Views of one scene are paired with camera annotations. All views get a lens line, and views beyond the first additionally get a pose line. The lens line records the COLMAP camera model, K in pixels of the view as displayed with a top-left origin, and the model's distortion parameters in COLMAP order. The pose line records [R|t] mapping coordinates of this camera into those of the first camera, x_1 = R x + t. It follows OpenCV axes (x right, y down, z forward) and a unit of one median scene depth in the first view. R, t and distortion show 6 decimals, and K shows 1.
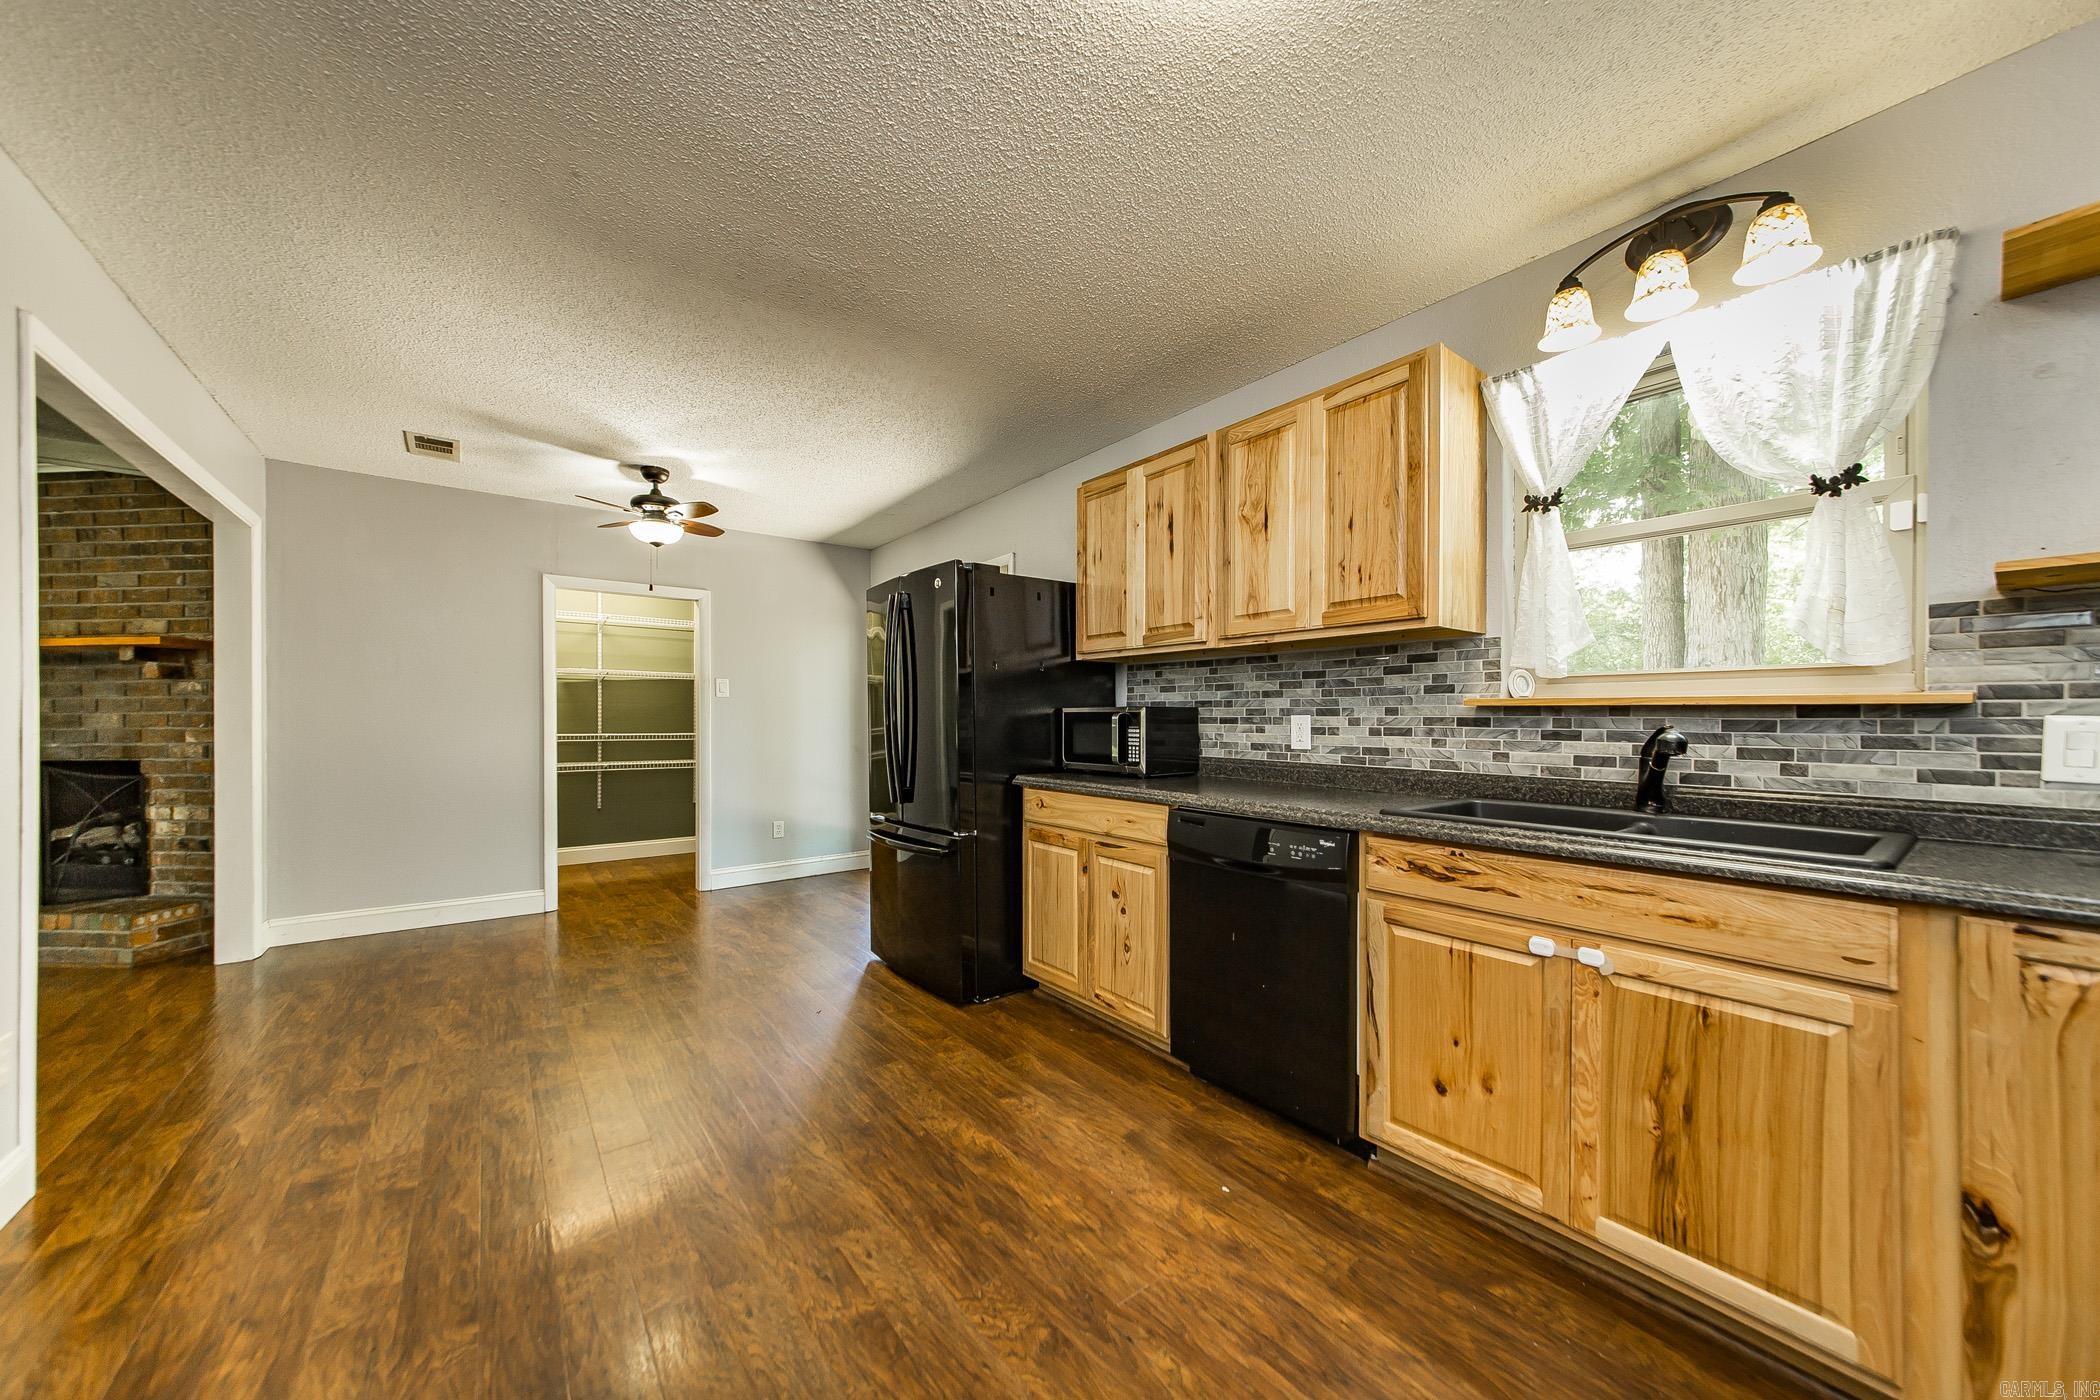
lens RADIAL K [[740.9, 0, 1050.2], [0, 740.9, 717.9], [0, 0, 1]] dist [-0.007642, 0.002379]
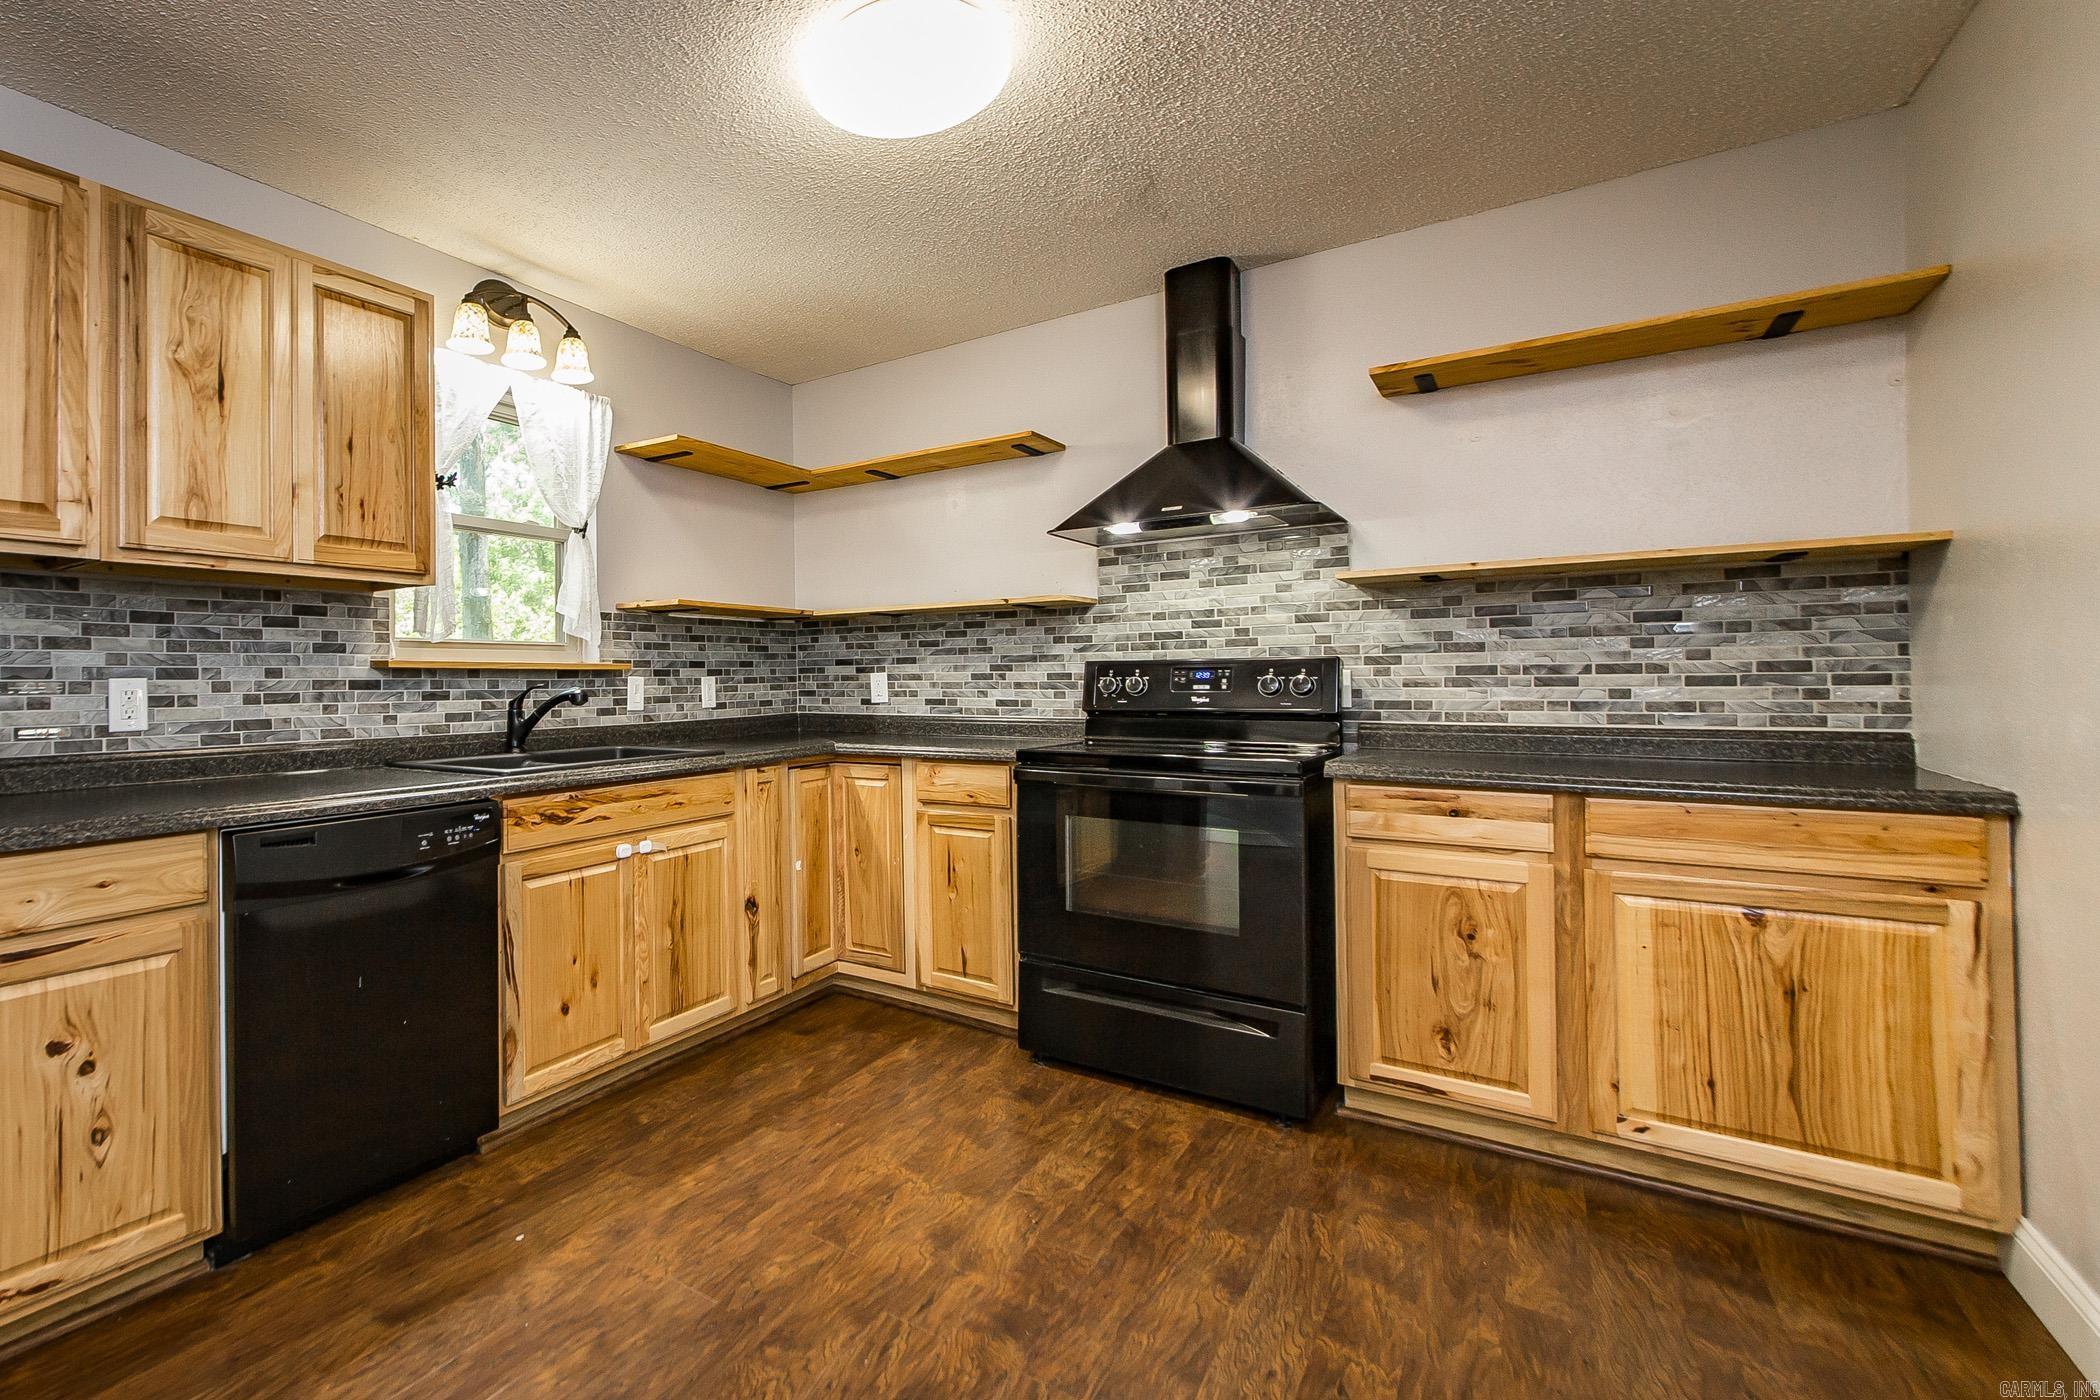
lens RADIAL K [[962.8, 0, 742.2], [0, 962.8, 673.7], [0, 0, 1]] dist [0.003308, -0.000681]
pose [[-0.222753, 0.005078, 0.974862, -0.610573], [0.009464, 0.999951, -0.003046, -0.000027], [-0.974829, 0.008547, -0.222790, 0.676756]]
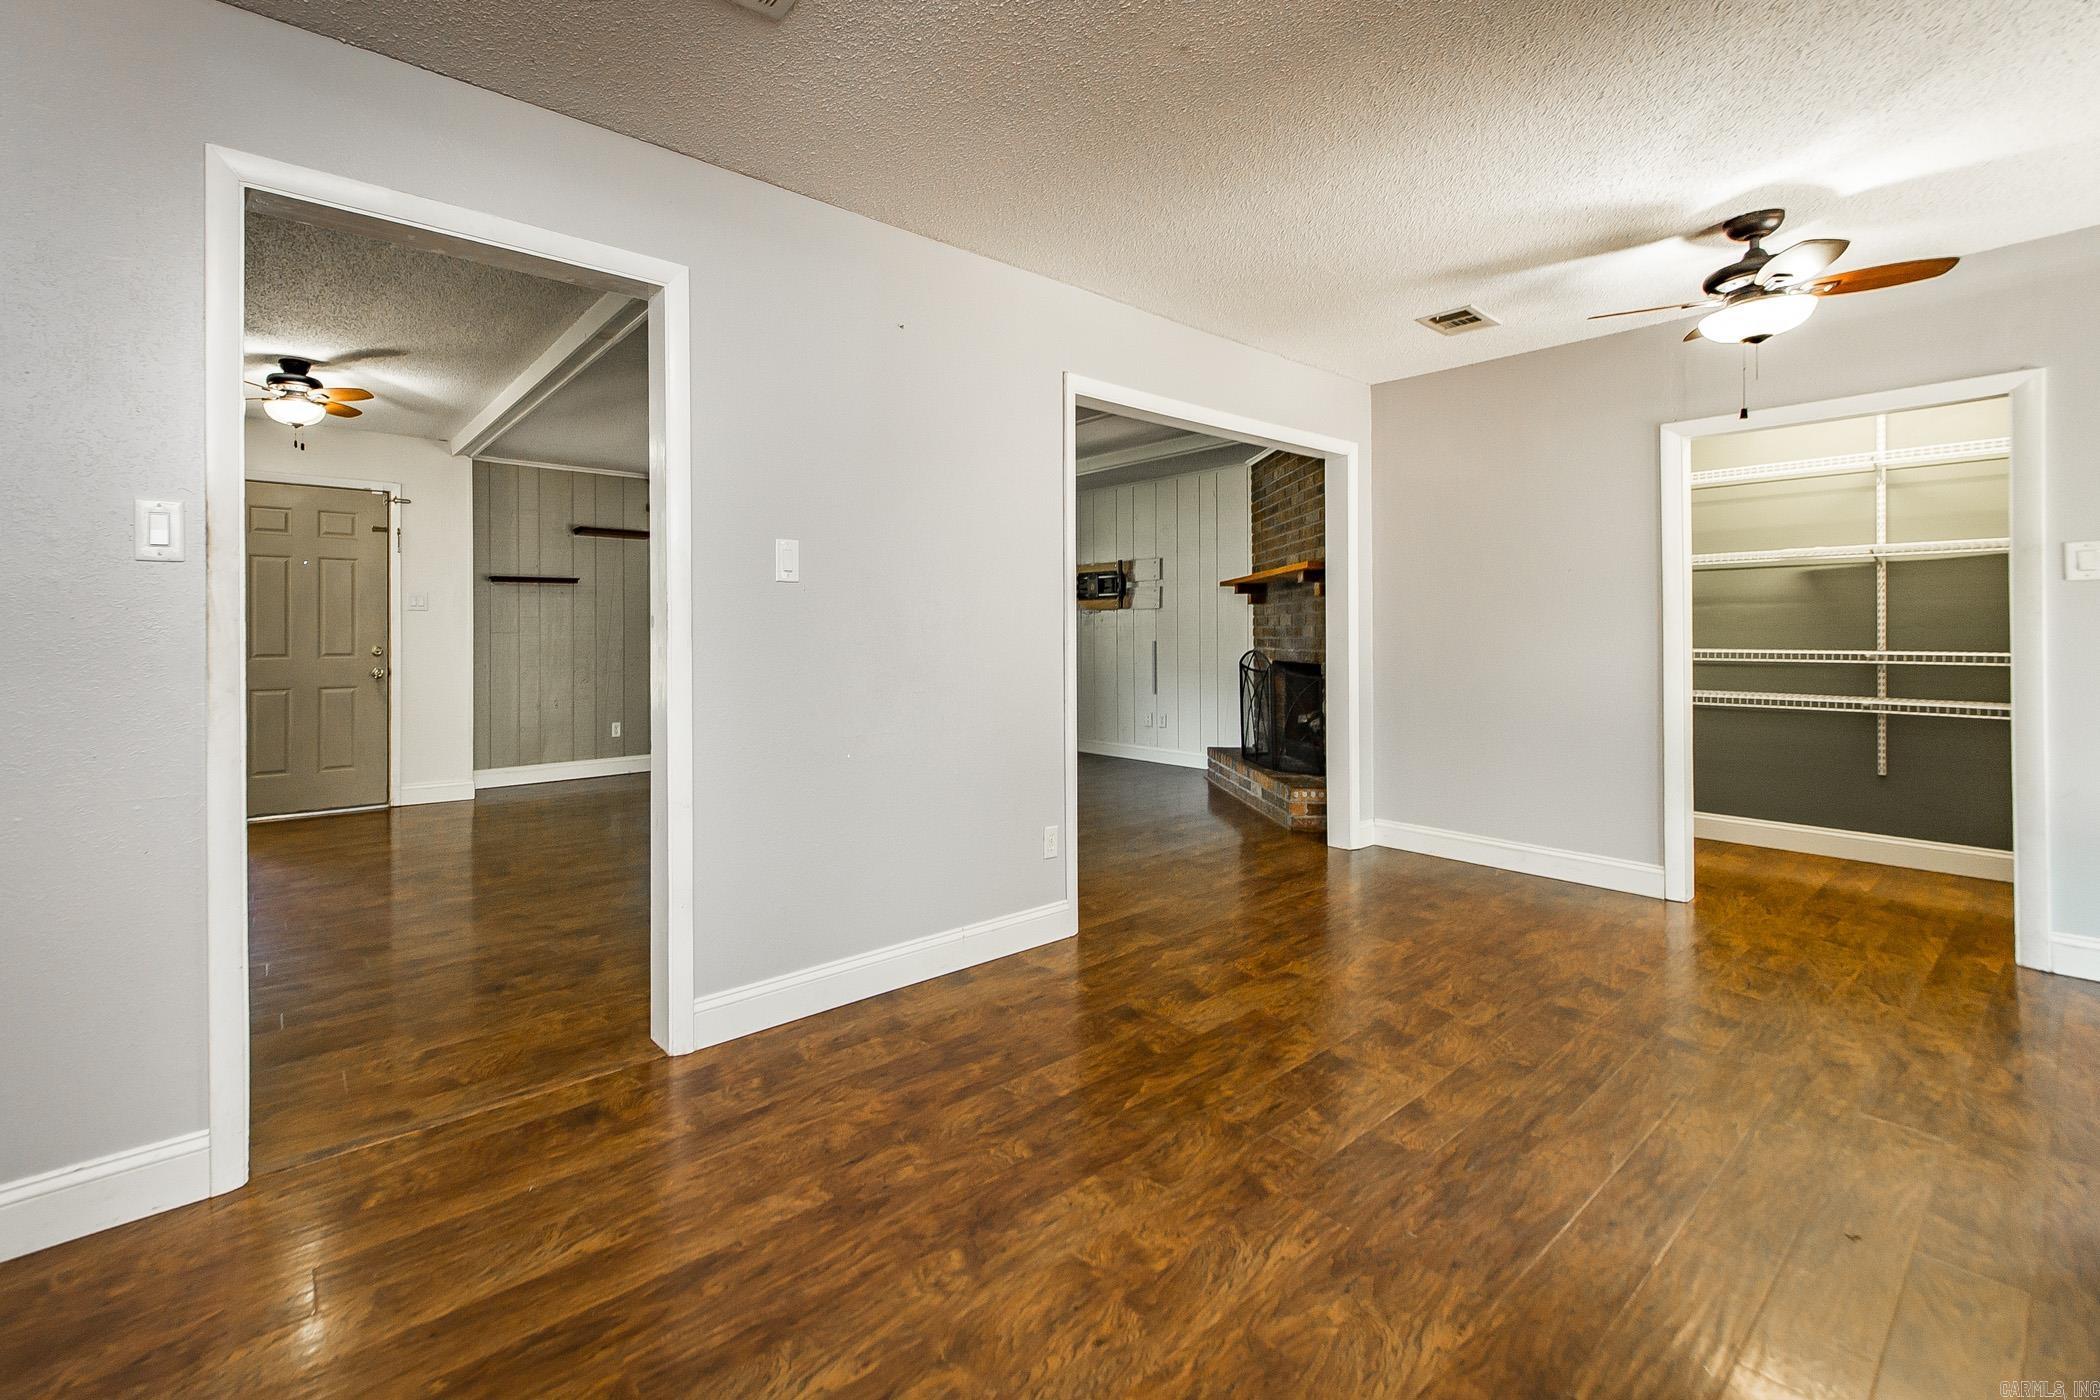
lens RADIAL K [[863.7, 0, 841.3], [0, 863.7, 620.3], [0, 0, 1]] dist [0.007514, -0.000382]
pose [[-0.053157, -0.014825, -0.998476, 0.321473], [0.007256, 0.999858, -0.015232, 0.003159], [0.998560, -0.008054, -0.053042, 0.414002]]
